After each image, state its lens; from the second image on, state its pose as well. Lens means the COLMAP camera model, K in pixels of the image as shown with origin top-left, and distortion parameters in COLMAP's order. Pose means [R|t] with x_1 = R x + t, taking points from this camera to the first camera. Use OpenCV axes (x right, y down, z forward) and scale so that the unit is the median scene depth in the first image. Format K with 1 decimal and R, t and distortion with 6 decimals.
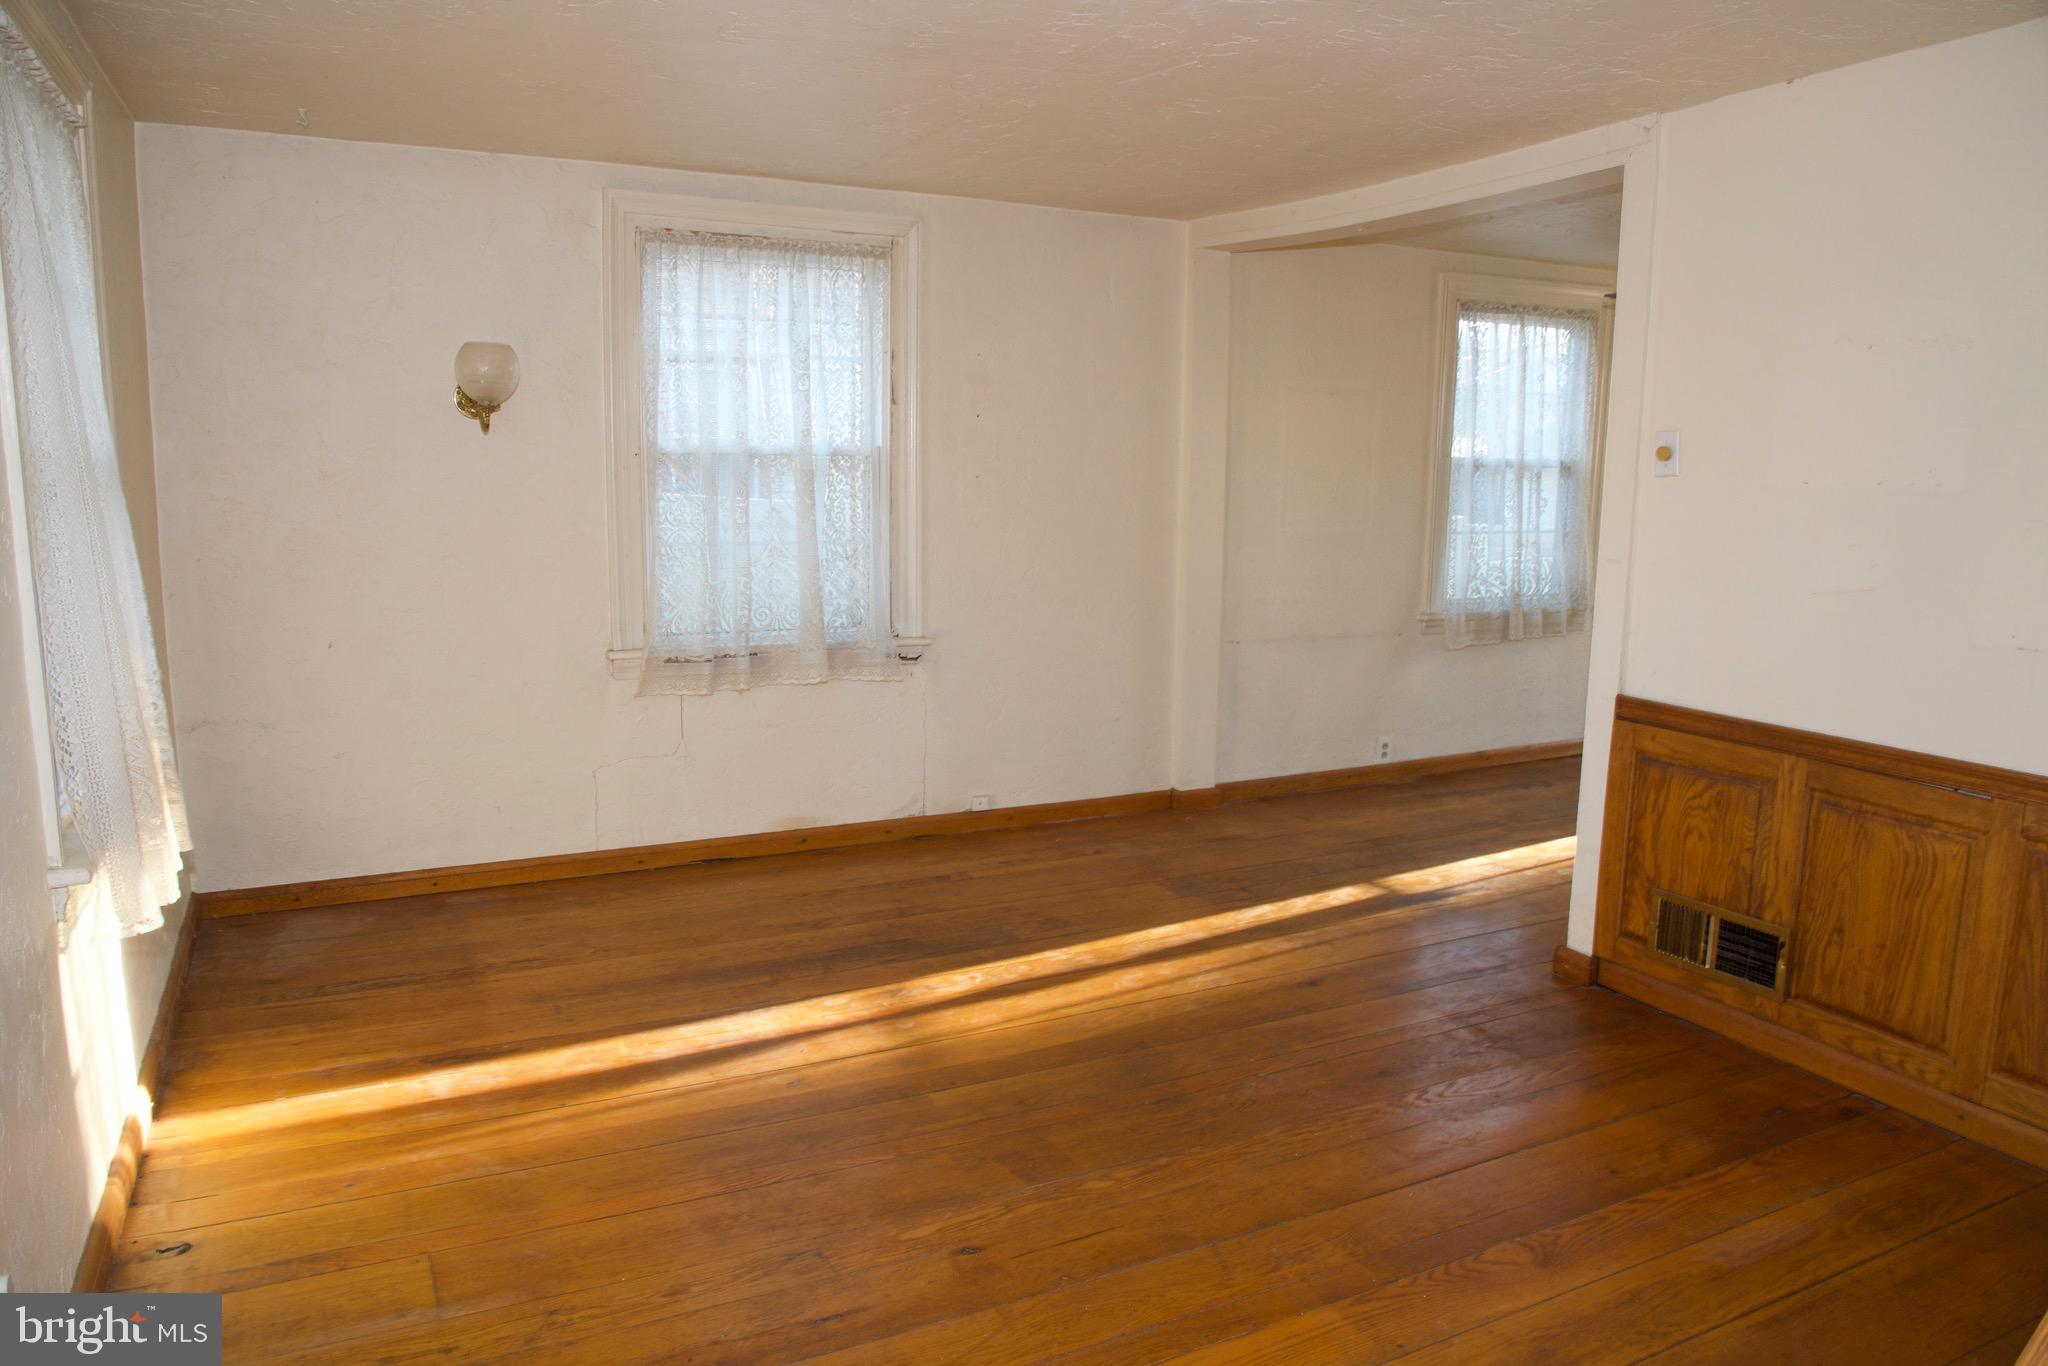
lens RADIAL K [[1377.1, 0, 1024.0], [0, 1377.1, 683.0], [0, 0, 1]] dist [-0.121461, 0.053746]
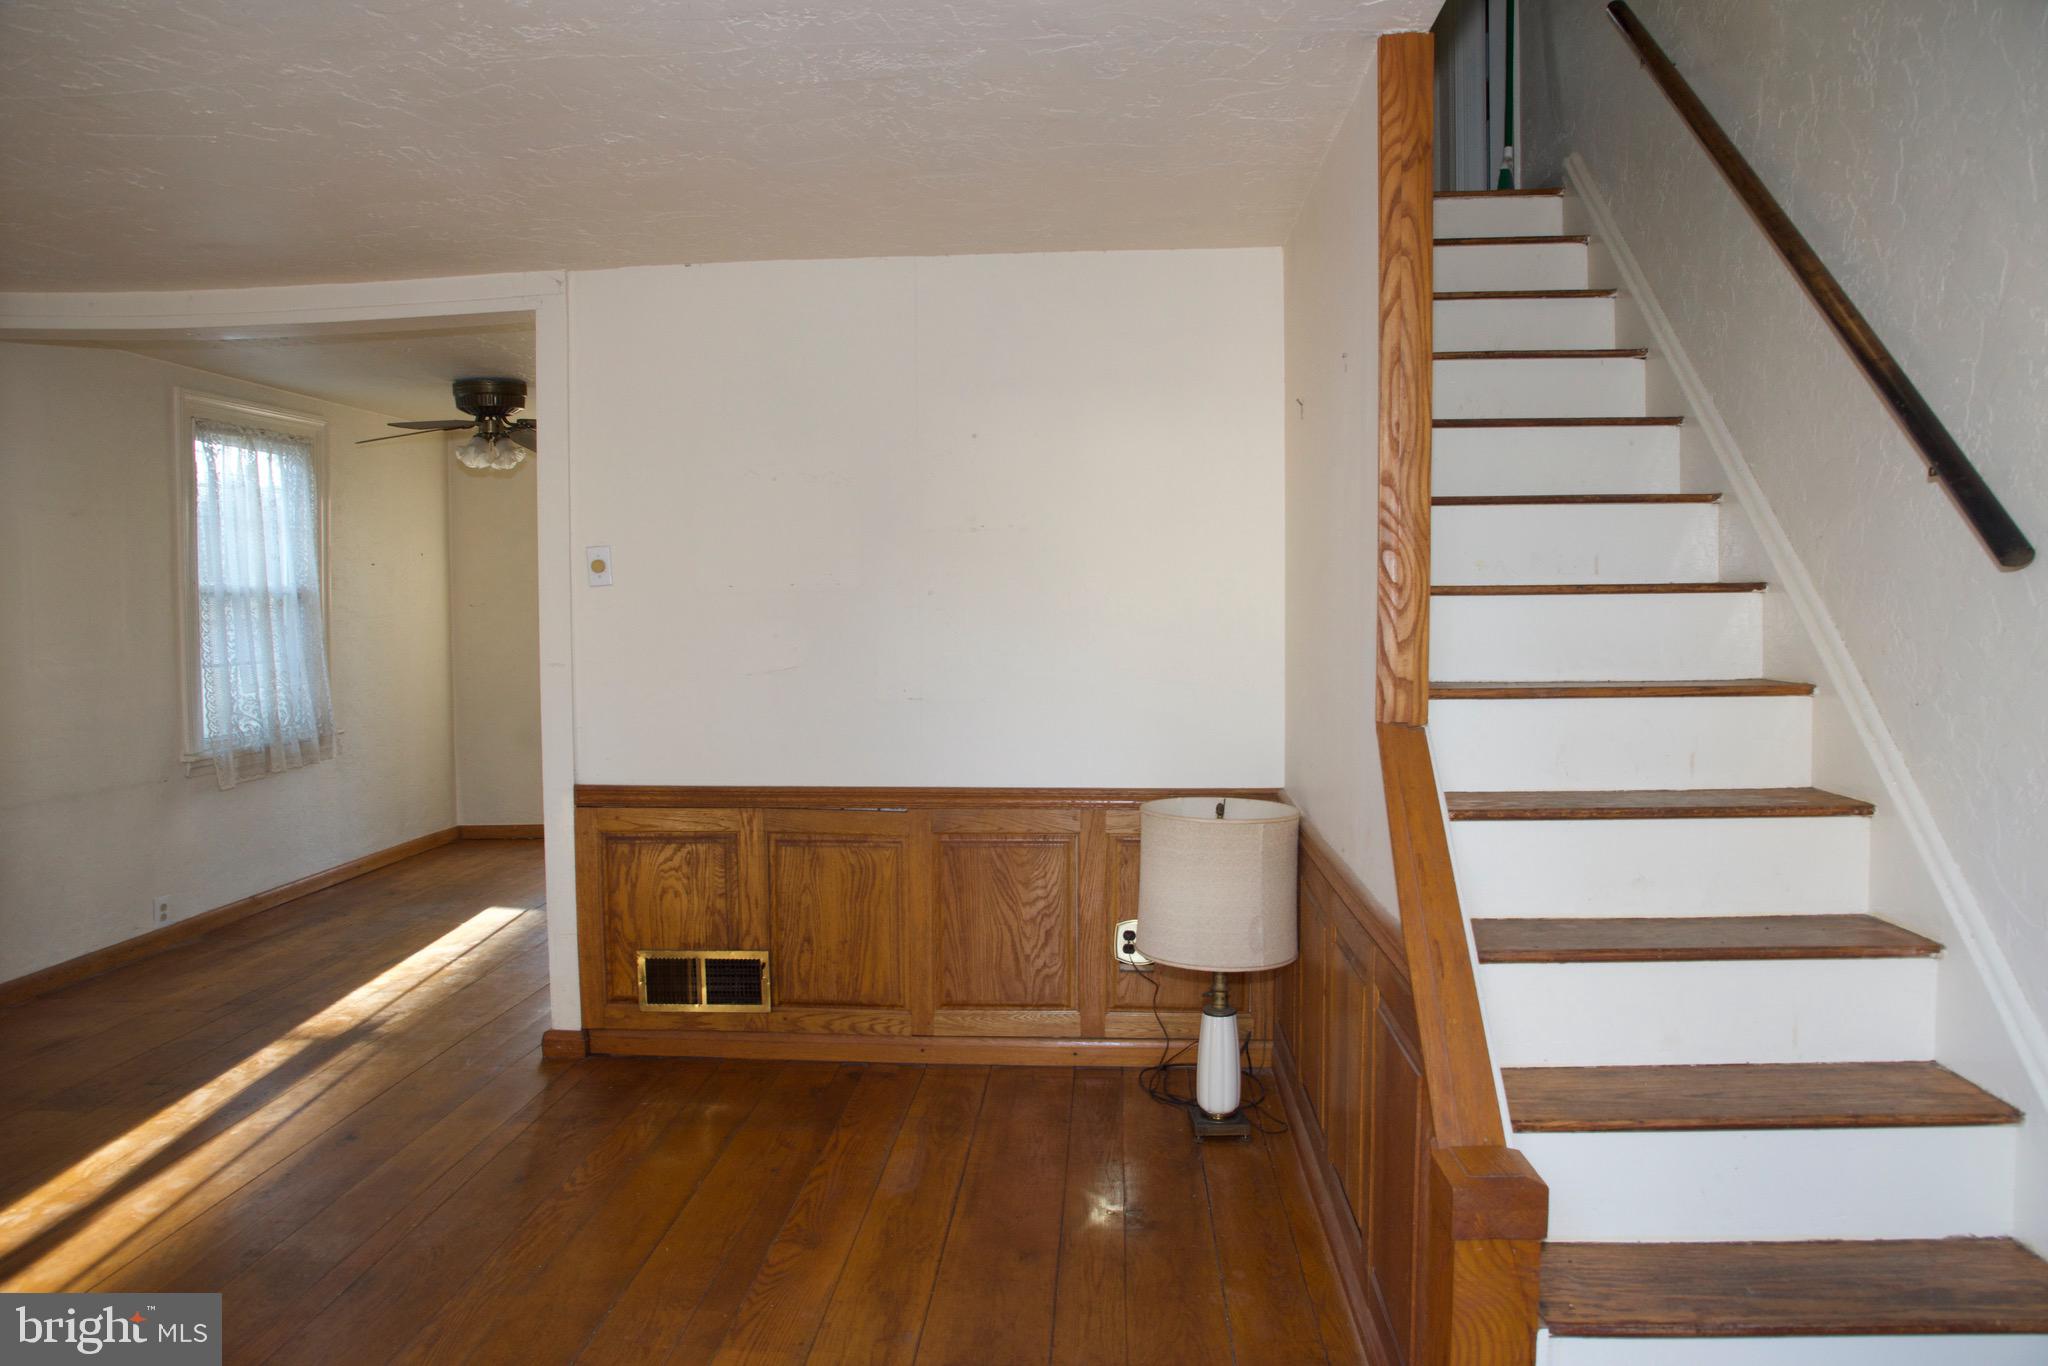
lens RADIAL K [[1377.1, 0, 1024.0], [0, 1377.1, 683.0], [0, 0, 1]] dist [-0.121461, 0.053746]
pose [[0.499551, -0.060801, 0.864148, -0.341232], [0.149259, 0.988657, -0.016723, -0.000608], [-0.853329, 0.137336, 0.502960, 0.125614]]
